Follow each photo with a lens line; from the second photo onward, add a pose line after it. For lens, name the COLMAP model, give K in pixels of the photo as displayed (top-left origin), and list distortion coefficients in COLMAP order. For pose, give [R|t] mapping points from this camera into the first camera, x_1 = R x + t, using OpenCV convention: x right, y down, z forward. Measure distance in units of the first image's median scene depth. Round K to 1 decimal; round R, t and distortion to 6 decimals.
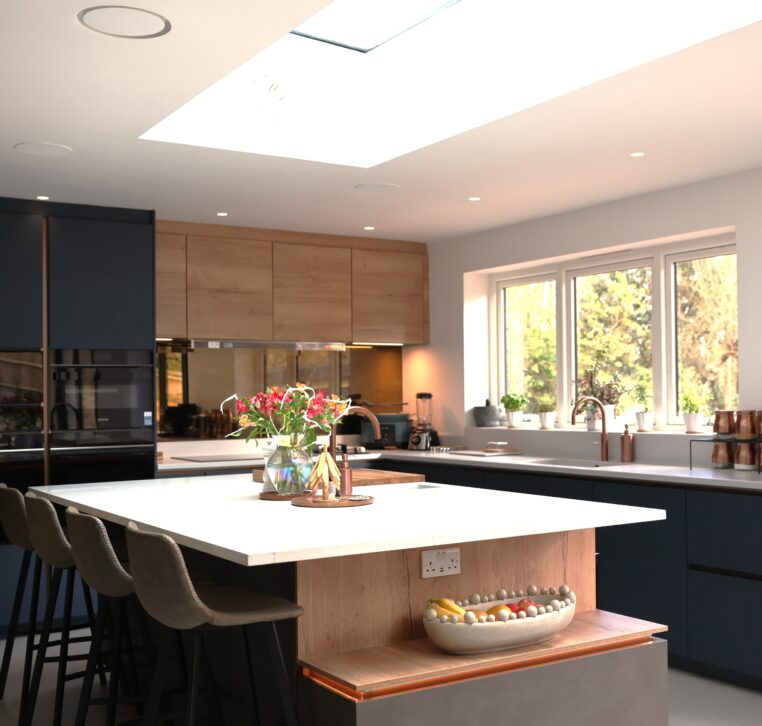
lens RADIAL K [[994.6, 0, 439.5], [0, 994.6, 378.1], [0, 0, 1]] dist [-0.041660, 0.002853]
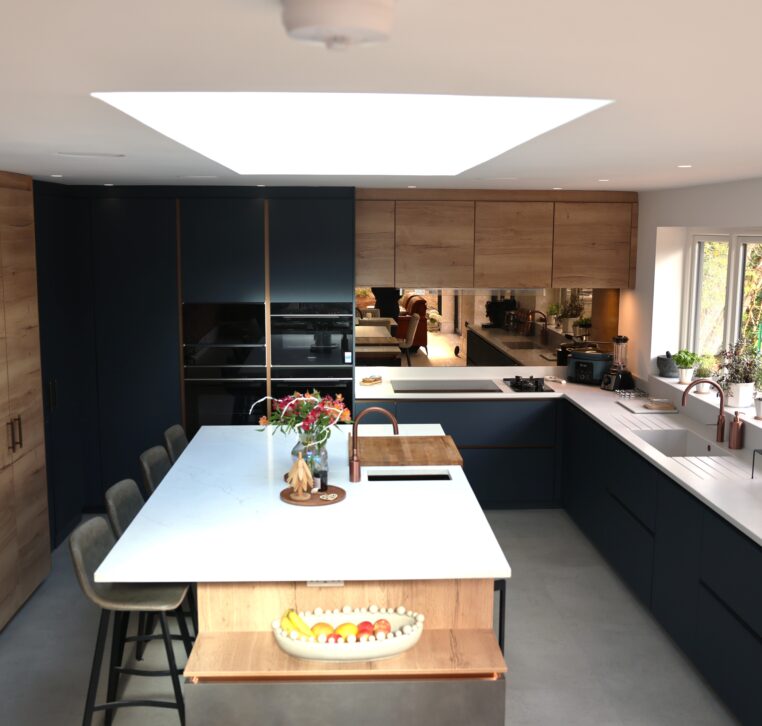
lens RADIAL K [[903.6, 0, 429.7], [0, 903.6, 364.7], [0, 0, 1]] dist [-0.090572, 0.010285]
pose [[0.873690, 0.094326, -0.477251, 0.295205], [-0.015707, 0.985981, 0.166119, -0.123447], [0.486230, -0.137640, 0.862923, 0.064178]]
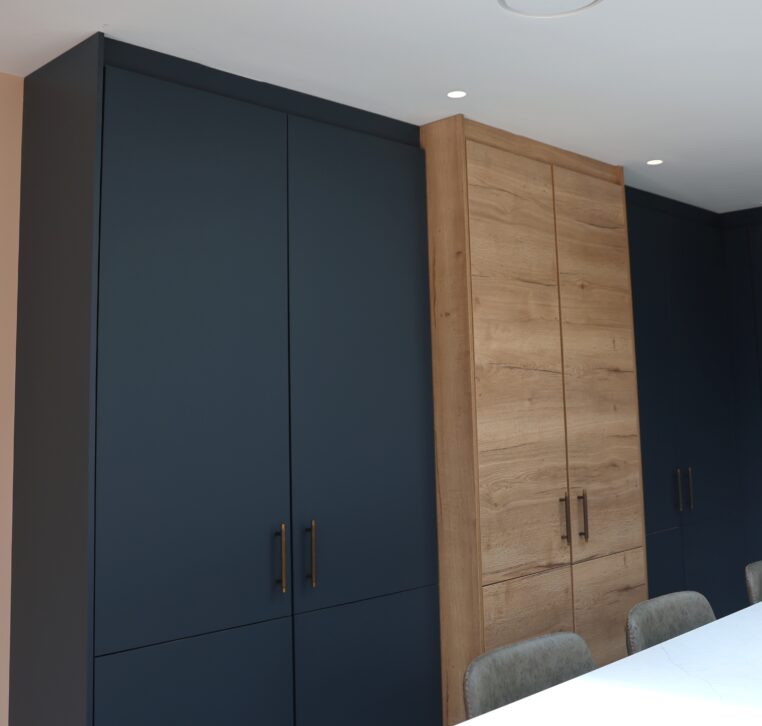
lens RADIAL K [[941.6, 0, 381.1], [0, 941.6, 275.5], [0, 0, 1]] dist [-0.082402, 0.010212]
pose [[0.189759, -0.127212, -0.973555, 0.156511], [0.038329, 0.991775, -0.122122, -0.018396], [0.981082, -0.014142, 0.193074, 0.308871]]
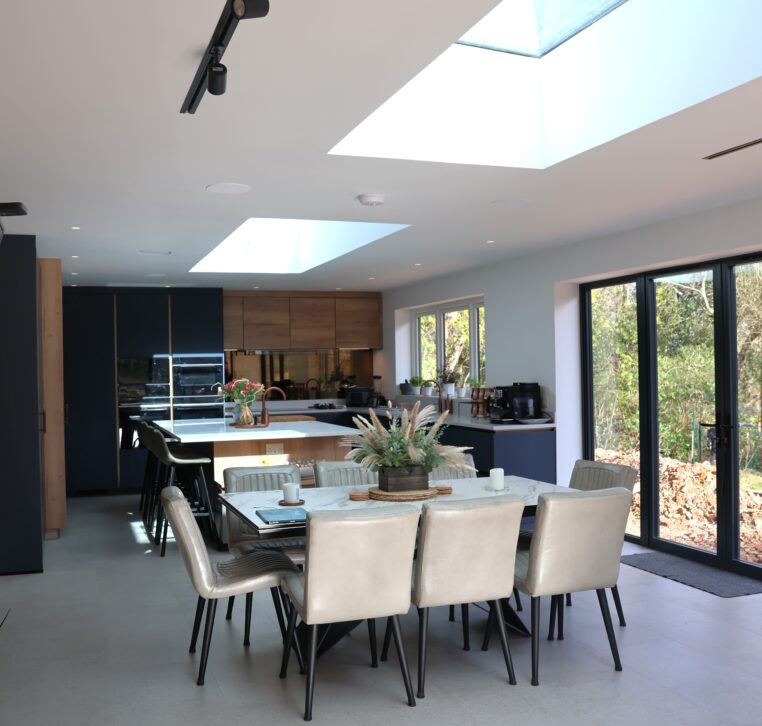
lens RADIAL K [[810.1, 0, 381.0], [0, 810.1, 363.0], [0, 0, 1]] dist [-0.095717, -0.001931]
pose [[0.971000, -0.006003, -0.239003, 0.375971], [0.009783, 0.999845, 0.014634, -0.032287], [0.238878, -0.016548, 0.970909, -0.473735]]
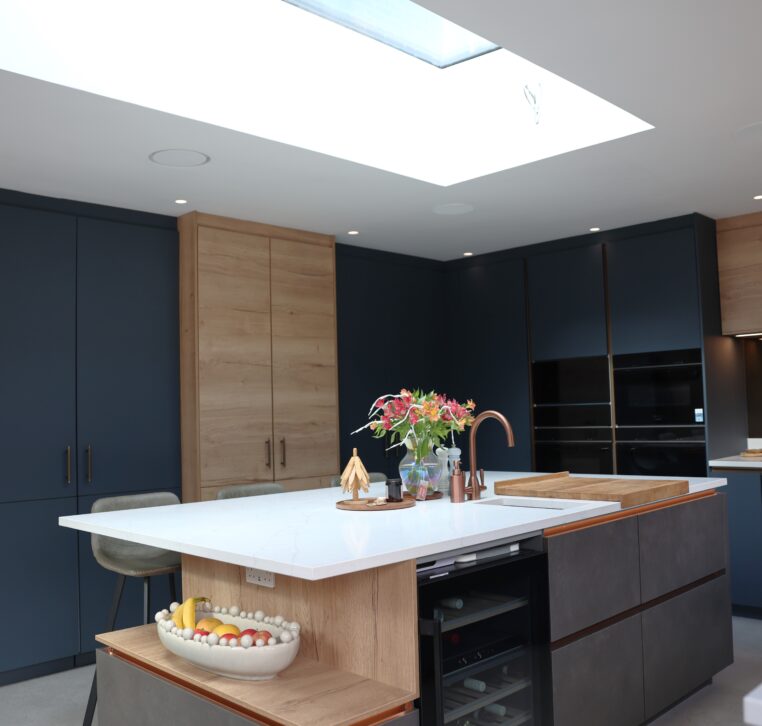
lens RADIAL K [[810.1, 0, 381.0], [0, 810.1, 363.0], [0, 0, 1]] dist [-0.095717, -0.001931]
pose [[0.190500, -0.046748, -0.980574, 0.398047], [0.040128, 0.998401, -0.039802, 0.005295], [0.980867, -0.031766, 0.192071, 0.460236]]
